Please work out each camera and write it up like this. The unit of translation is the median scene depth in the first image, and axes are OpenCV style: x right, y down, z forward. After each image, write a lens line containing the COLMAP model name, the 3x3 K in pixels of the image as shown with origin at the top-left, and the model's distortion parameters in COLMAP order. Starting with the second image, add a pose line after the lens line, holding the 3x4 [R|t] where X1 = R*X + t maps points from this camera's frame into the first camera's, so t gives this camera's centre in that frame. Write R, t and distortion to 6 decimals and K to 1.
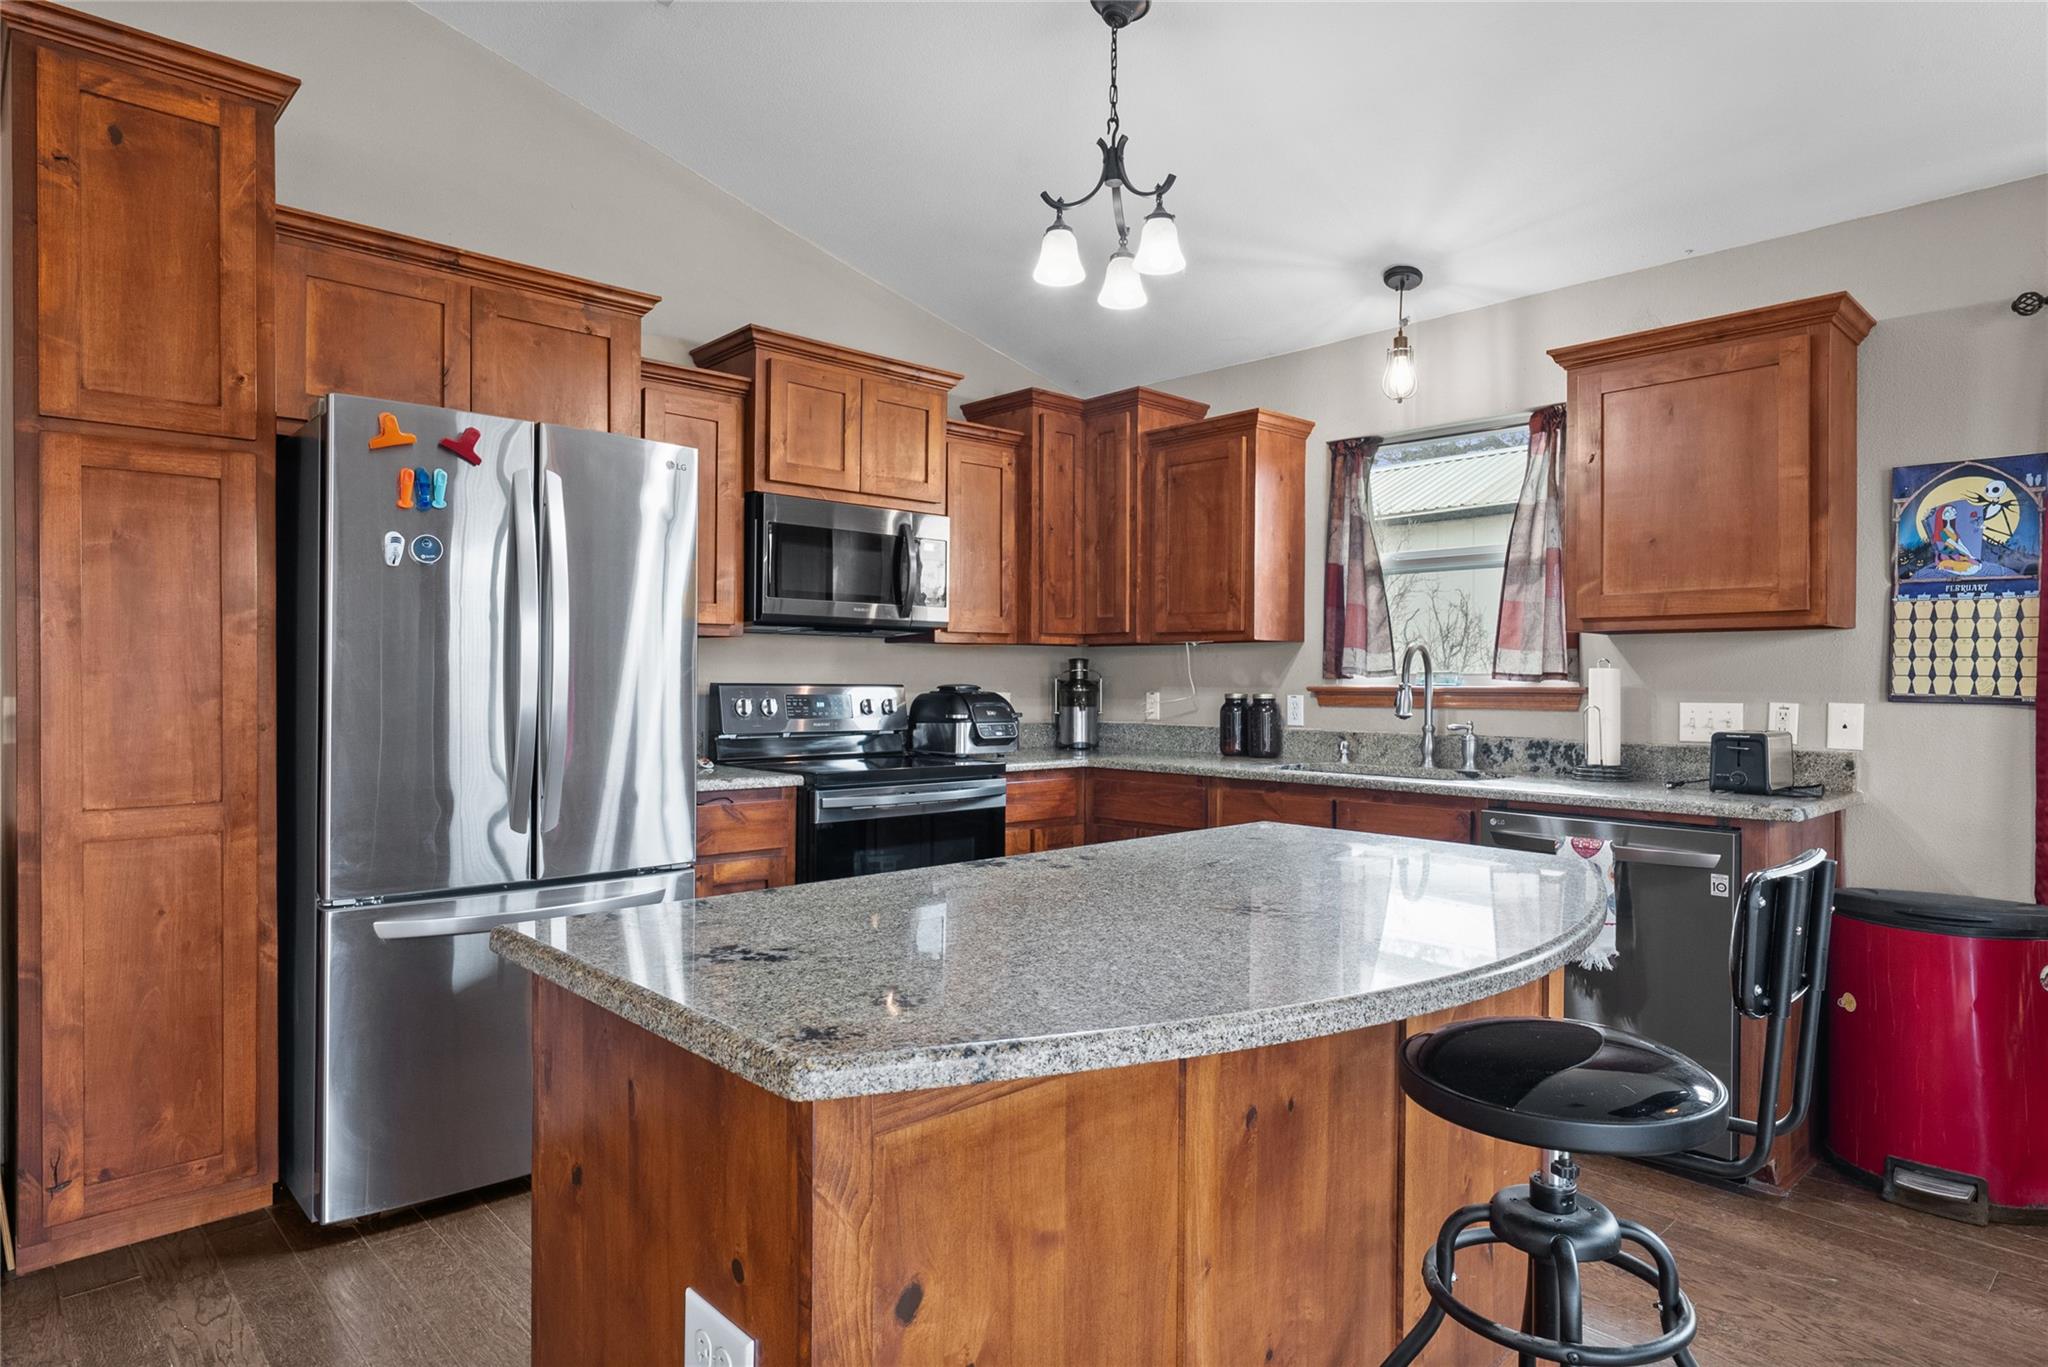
lens RADIAL K [[1157.9, 0, 1026.9], [0, 1157.9, 680.5], [0, 0, 1]] dist [0.004538, 0.002115]
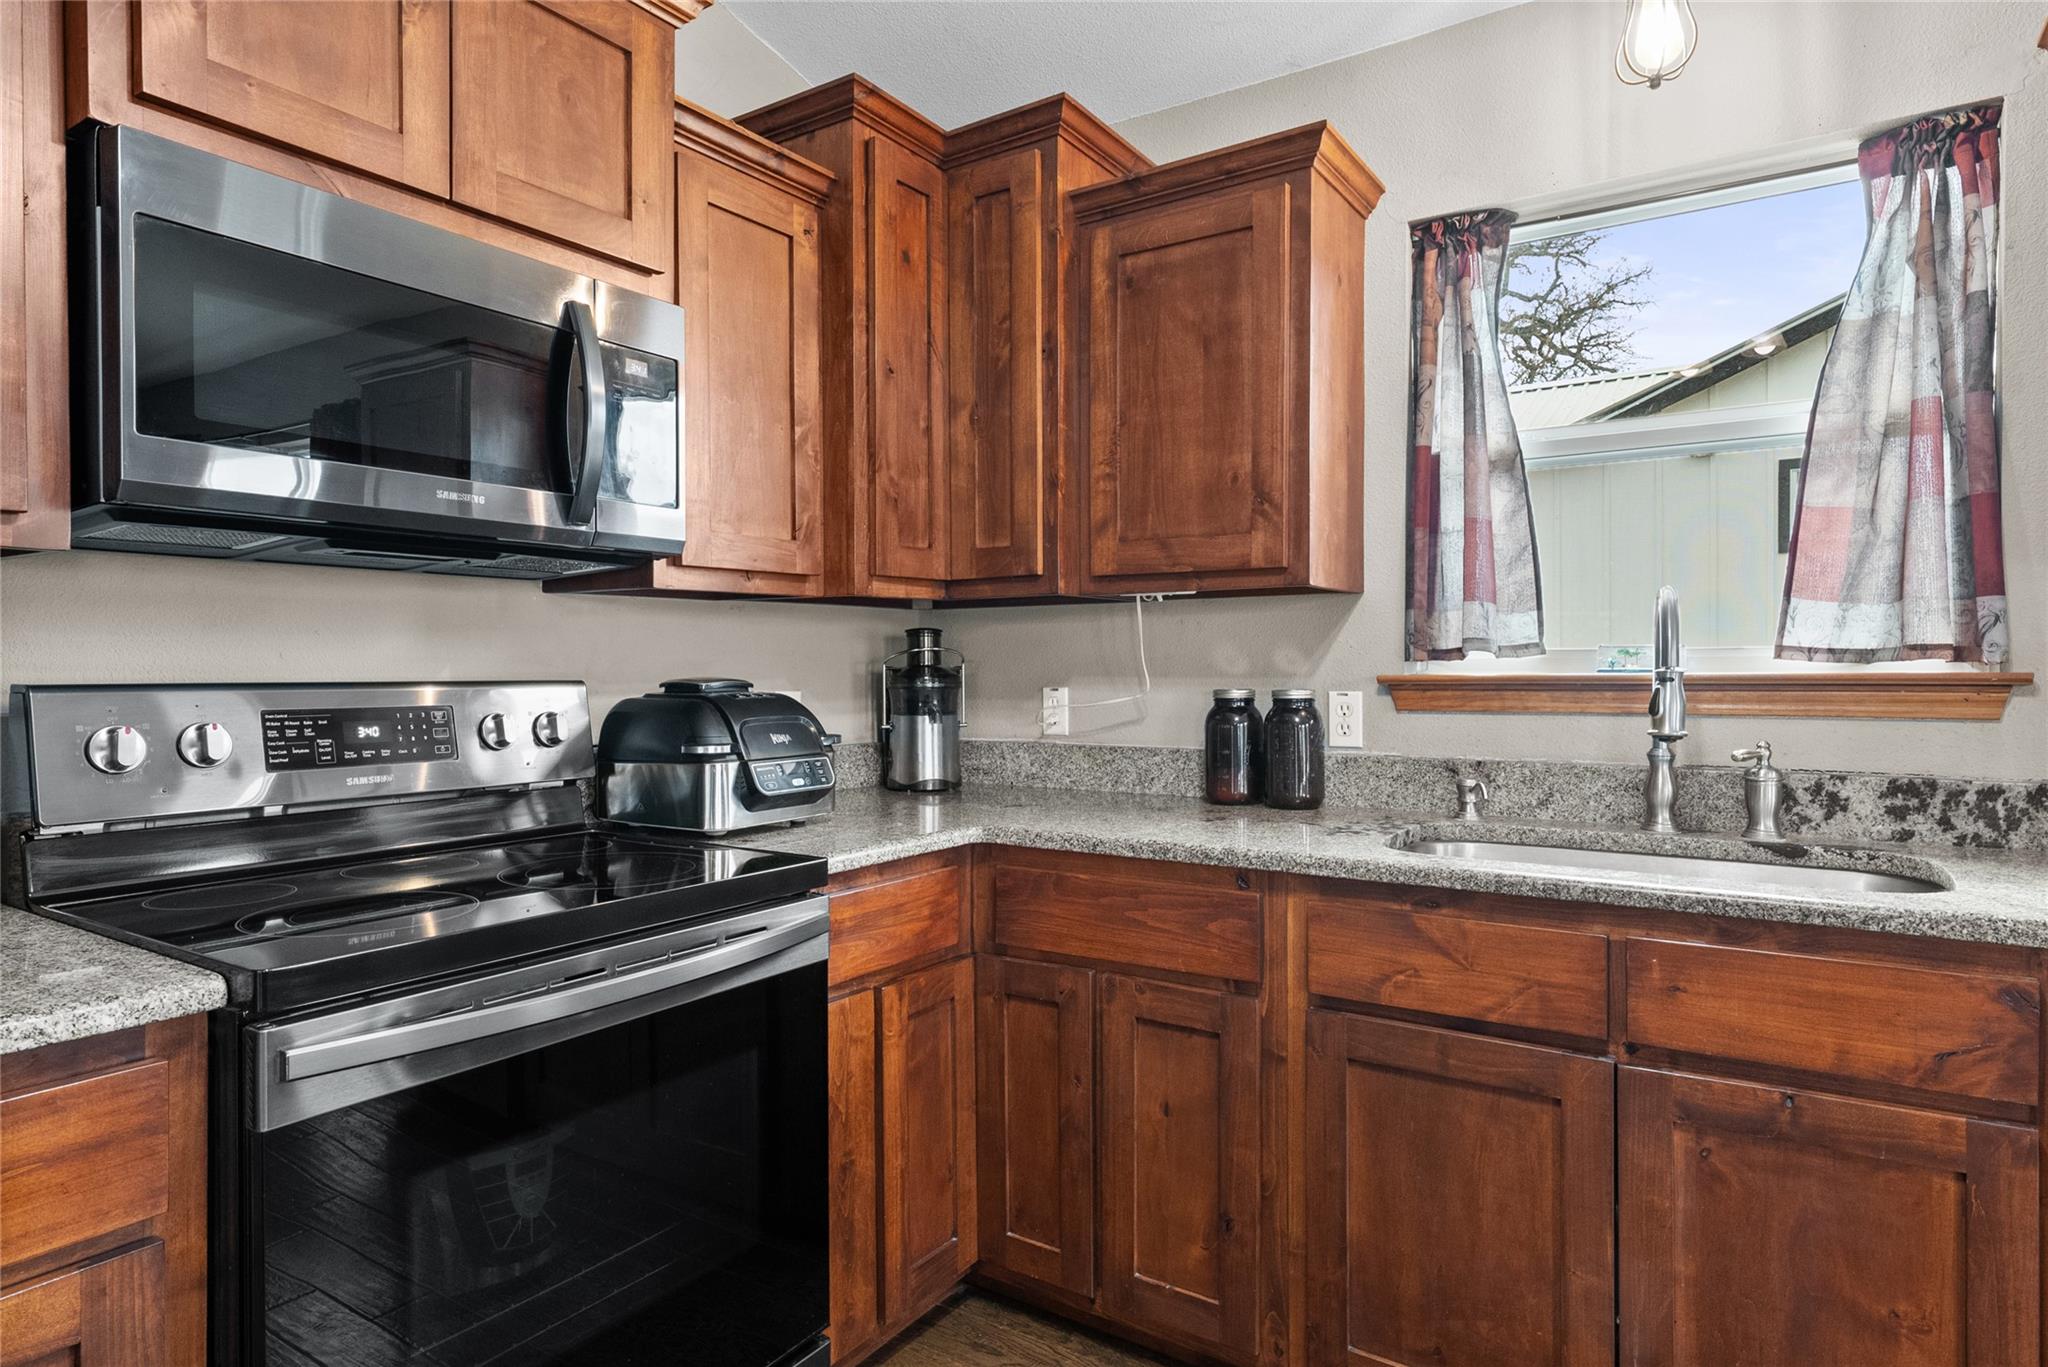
lens RADIAL K [[1157.9, 0, 1024.4], [0, 1157.9, 679.6], [0, 0, 1]] dist [0.004538, 0.002115]
pose [[0.973169, -0.011584, 0.229800, -0.052323], [0.008861, 0.999878, 0.012881, -0.001627], [-0.229921, -0.010499, 0.973153, 0.640971]]
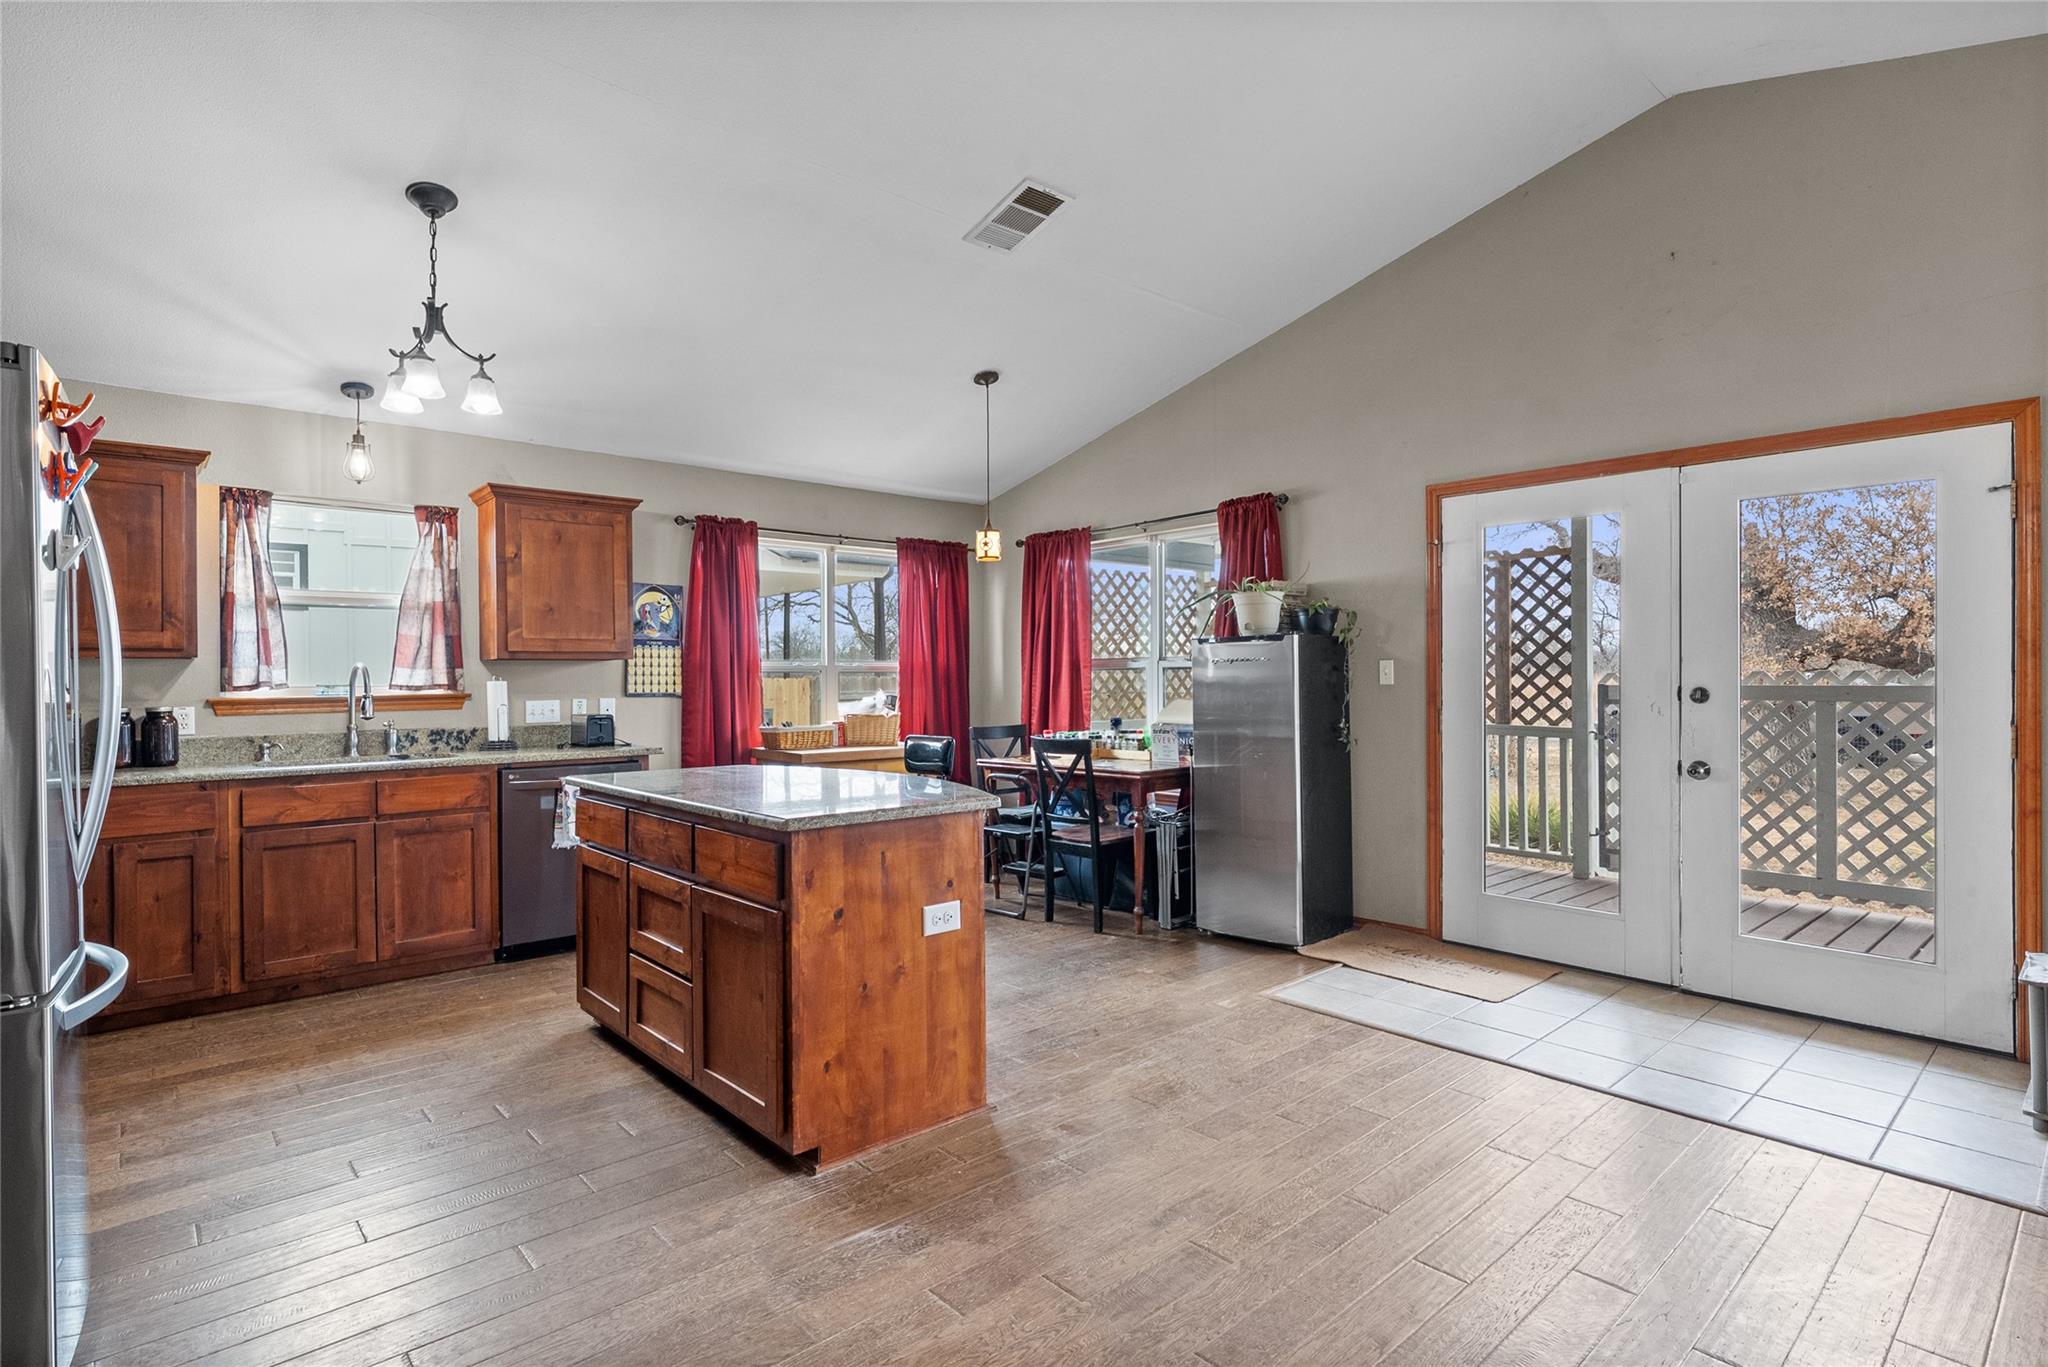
lens RADIAL K [[1010.2, 0, 1019.1], [0, 1010.2, 679.6], [0, 0, 1]] dist [0.004996, -0.002183]
pose [[0.036371, -0.007509, 0.999310, -0.893781], [0.010675, 0.999918, 0.007125, -0.015167], [-0.999281, 0.010408, 0.036448, 0.216959]]
